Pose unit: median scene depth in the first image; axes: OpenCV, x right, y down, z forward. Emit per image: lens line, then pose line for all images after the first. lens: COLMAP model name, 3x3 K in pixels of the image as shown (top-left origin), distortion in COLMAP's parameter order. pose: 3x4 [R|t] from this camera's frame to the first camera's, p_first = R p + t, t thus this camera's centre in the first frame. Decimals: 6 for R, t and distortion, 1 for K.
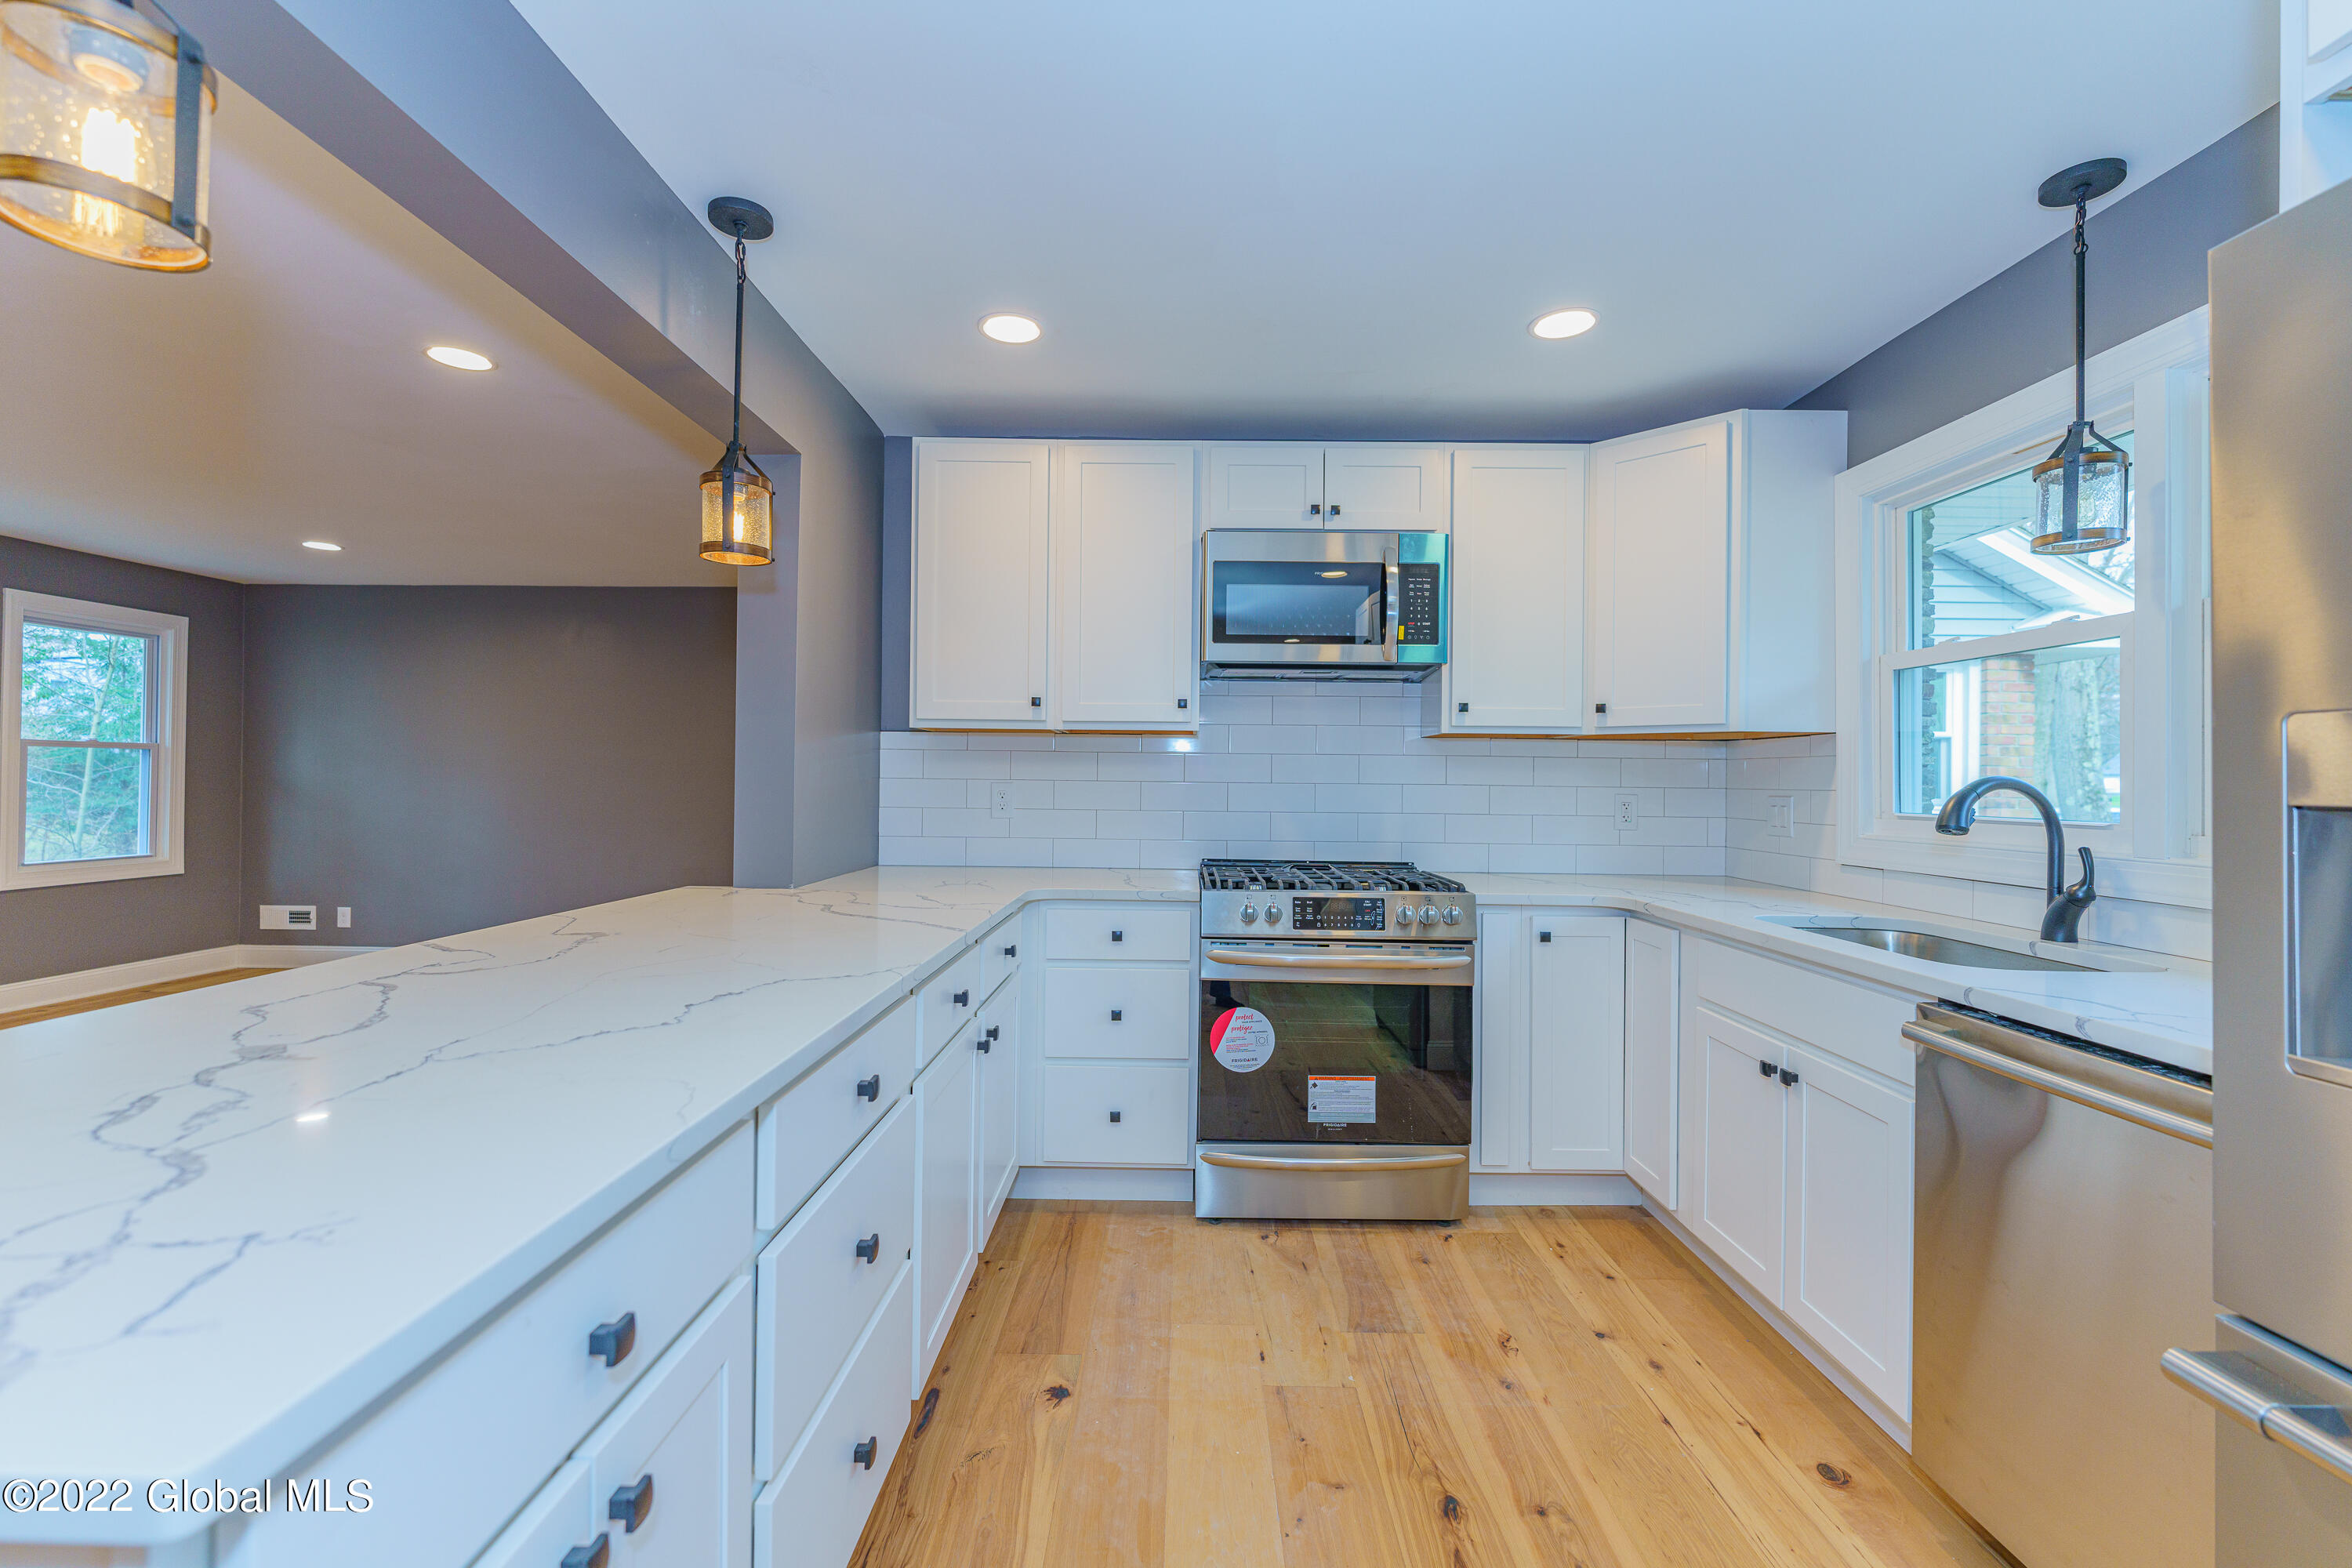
lens RADIAL K [[982.7, 0, 1173.2], [0, 982.7, 777.5], [0, 0, 1]] dist [-0.003876, 0.000470]
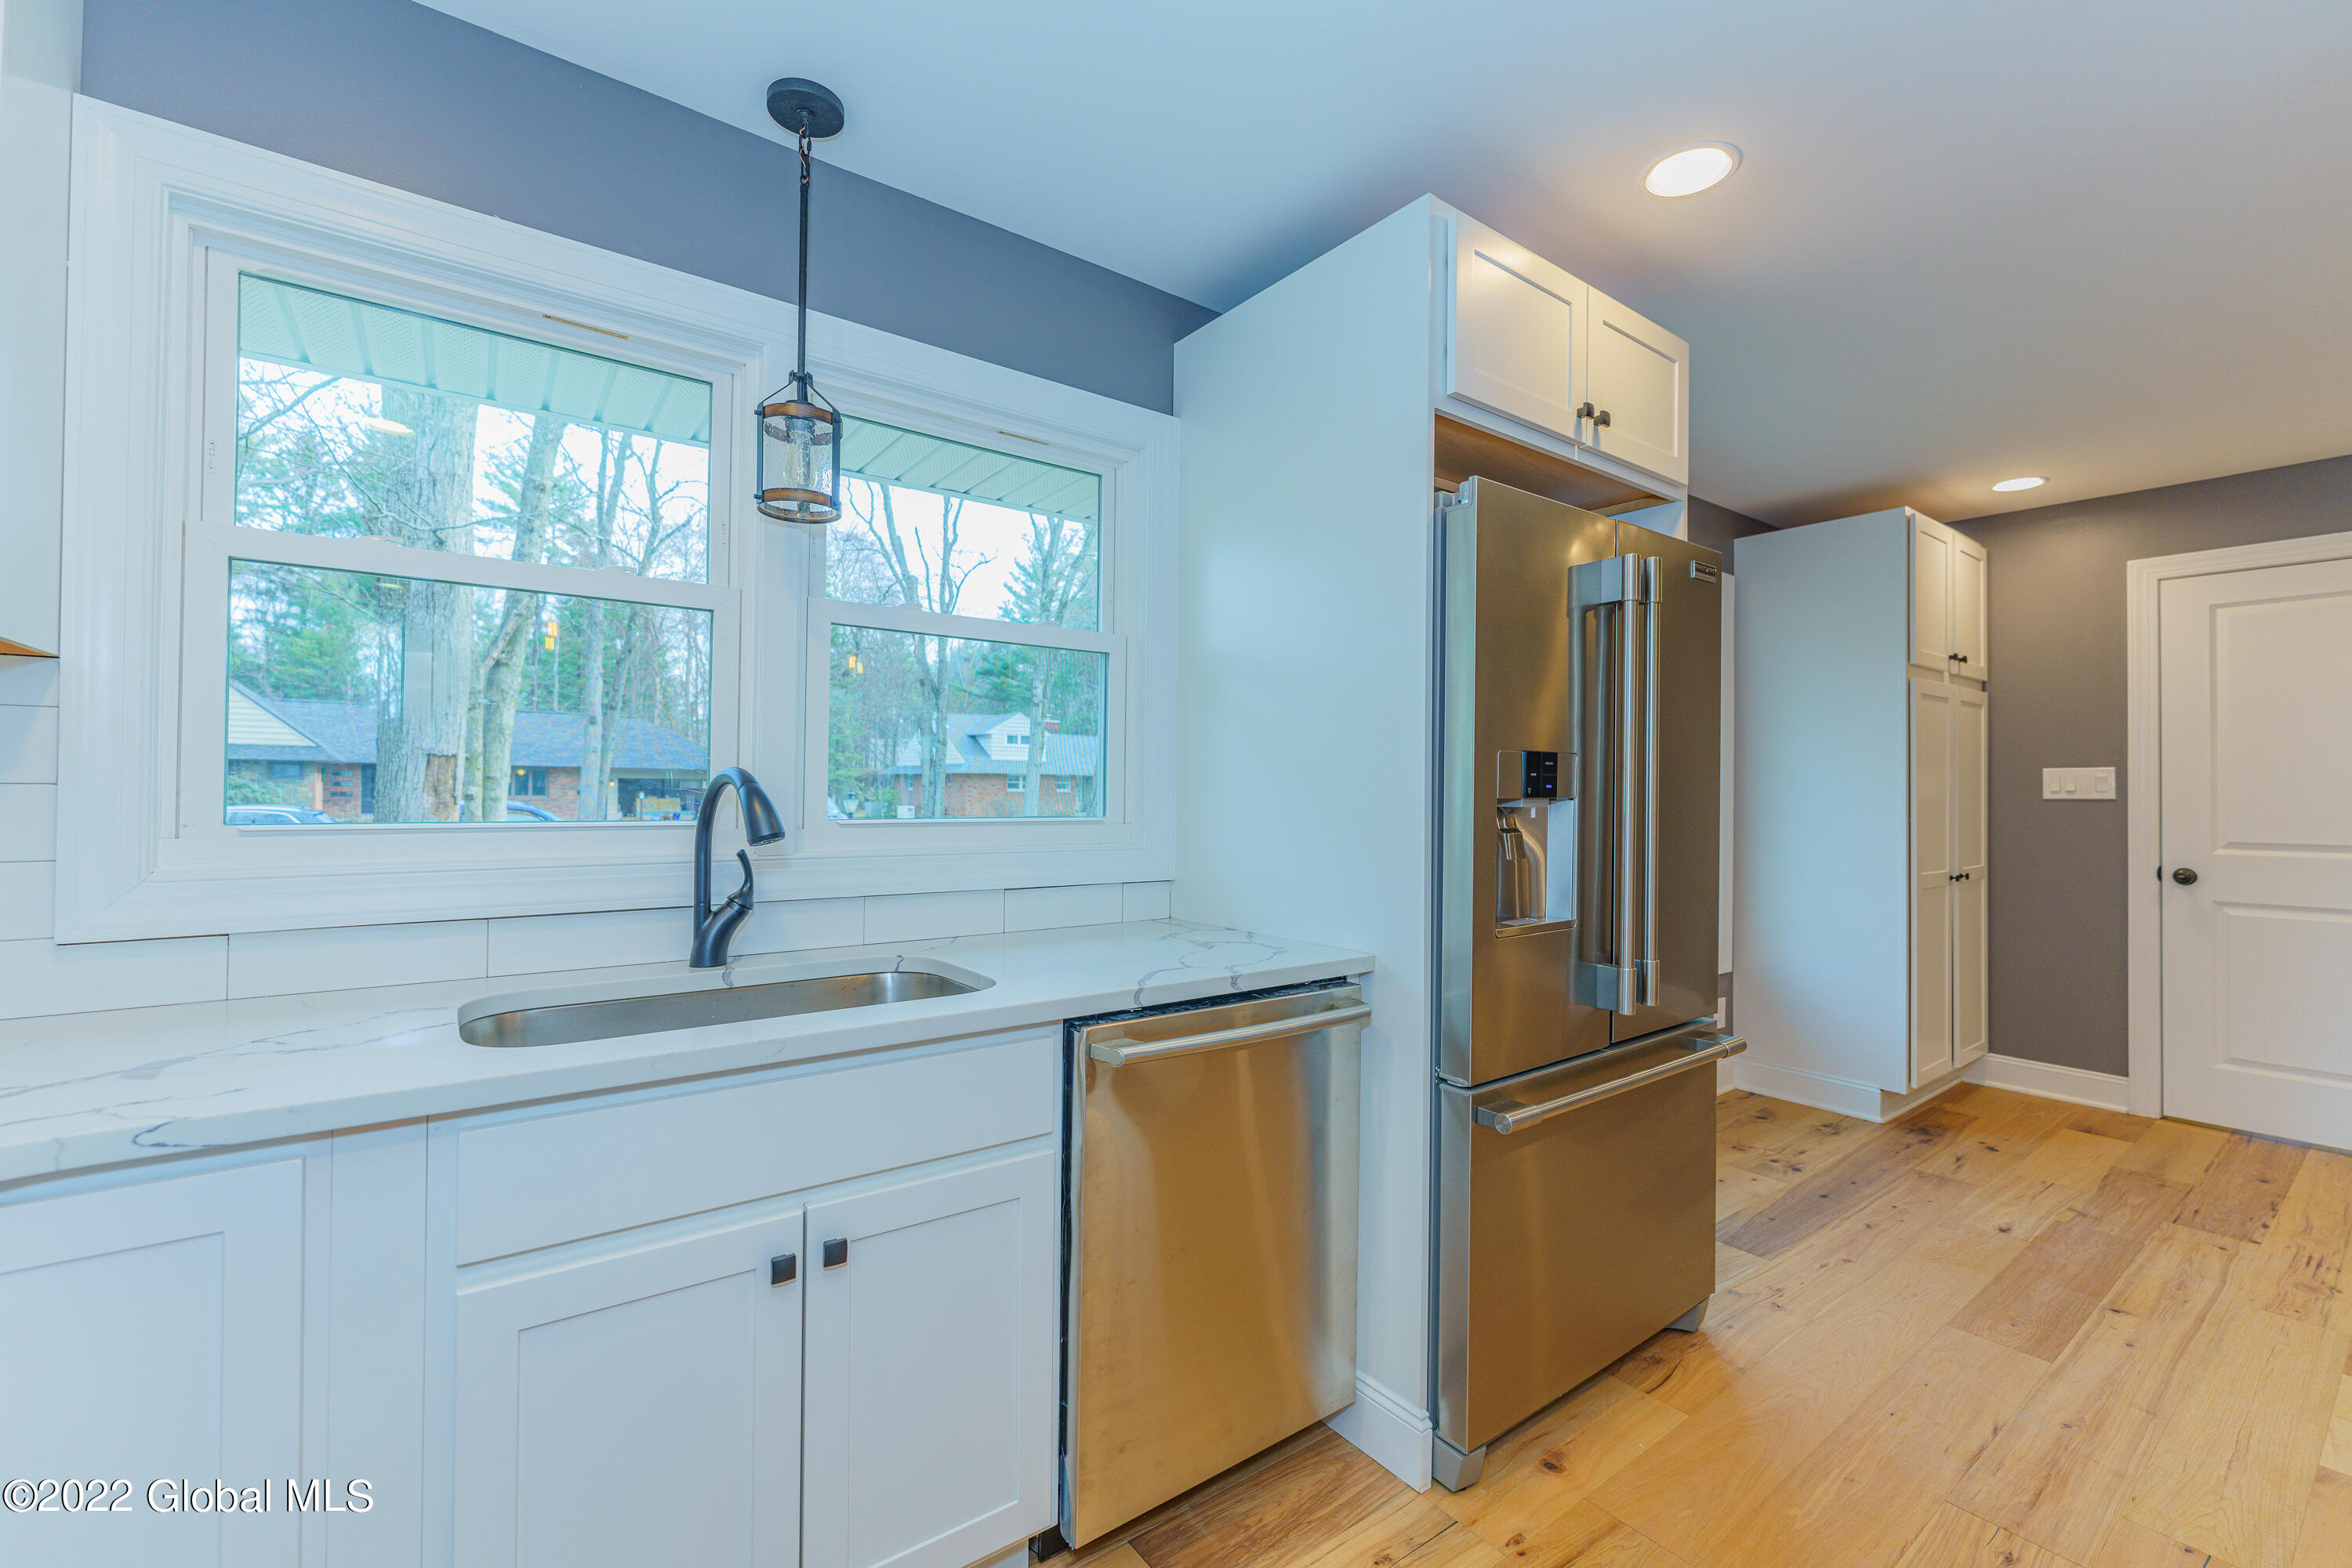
lens RADIAL K [[982.7, 0, 1173.2], [0, 982.7, 777.5], [0, 0, 1]] dist [-0.003876, 0.000470]
pose [[-0.606393, -0.007036, 0.795134, 0.001157], [-0.017506, 0.999837, -0.004503, 0.003736], [-0.794972, -0.016650, -0.606418, 0.870246]]
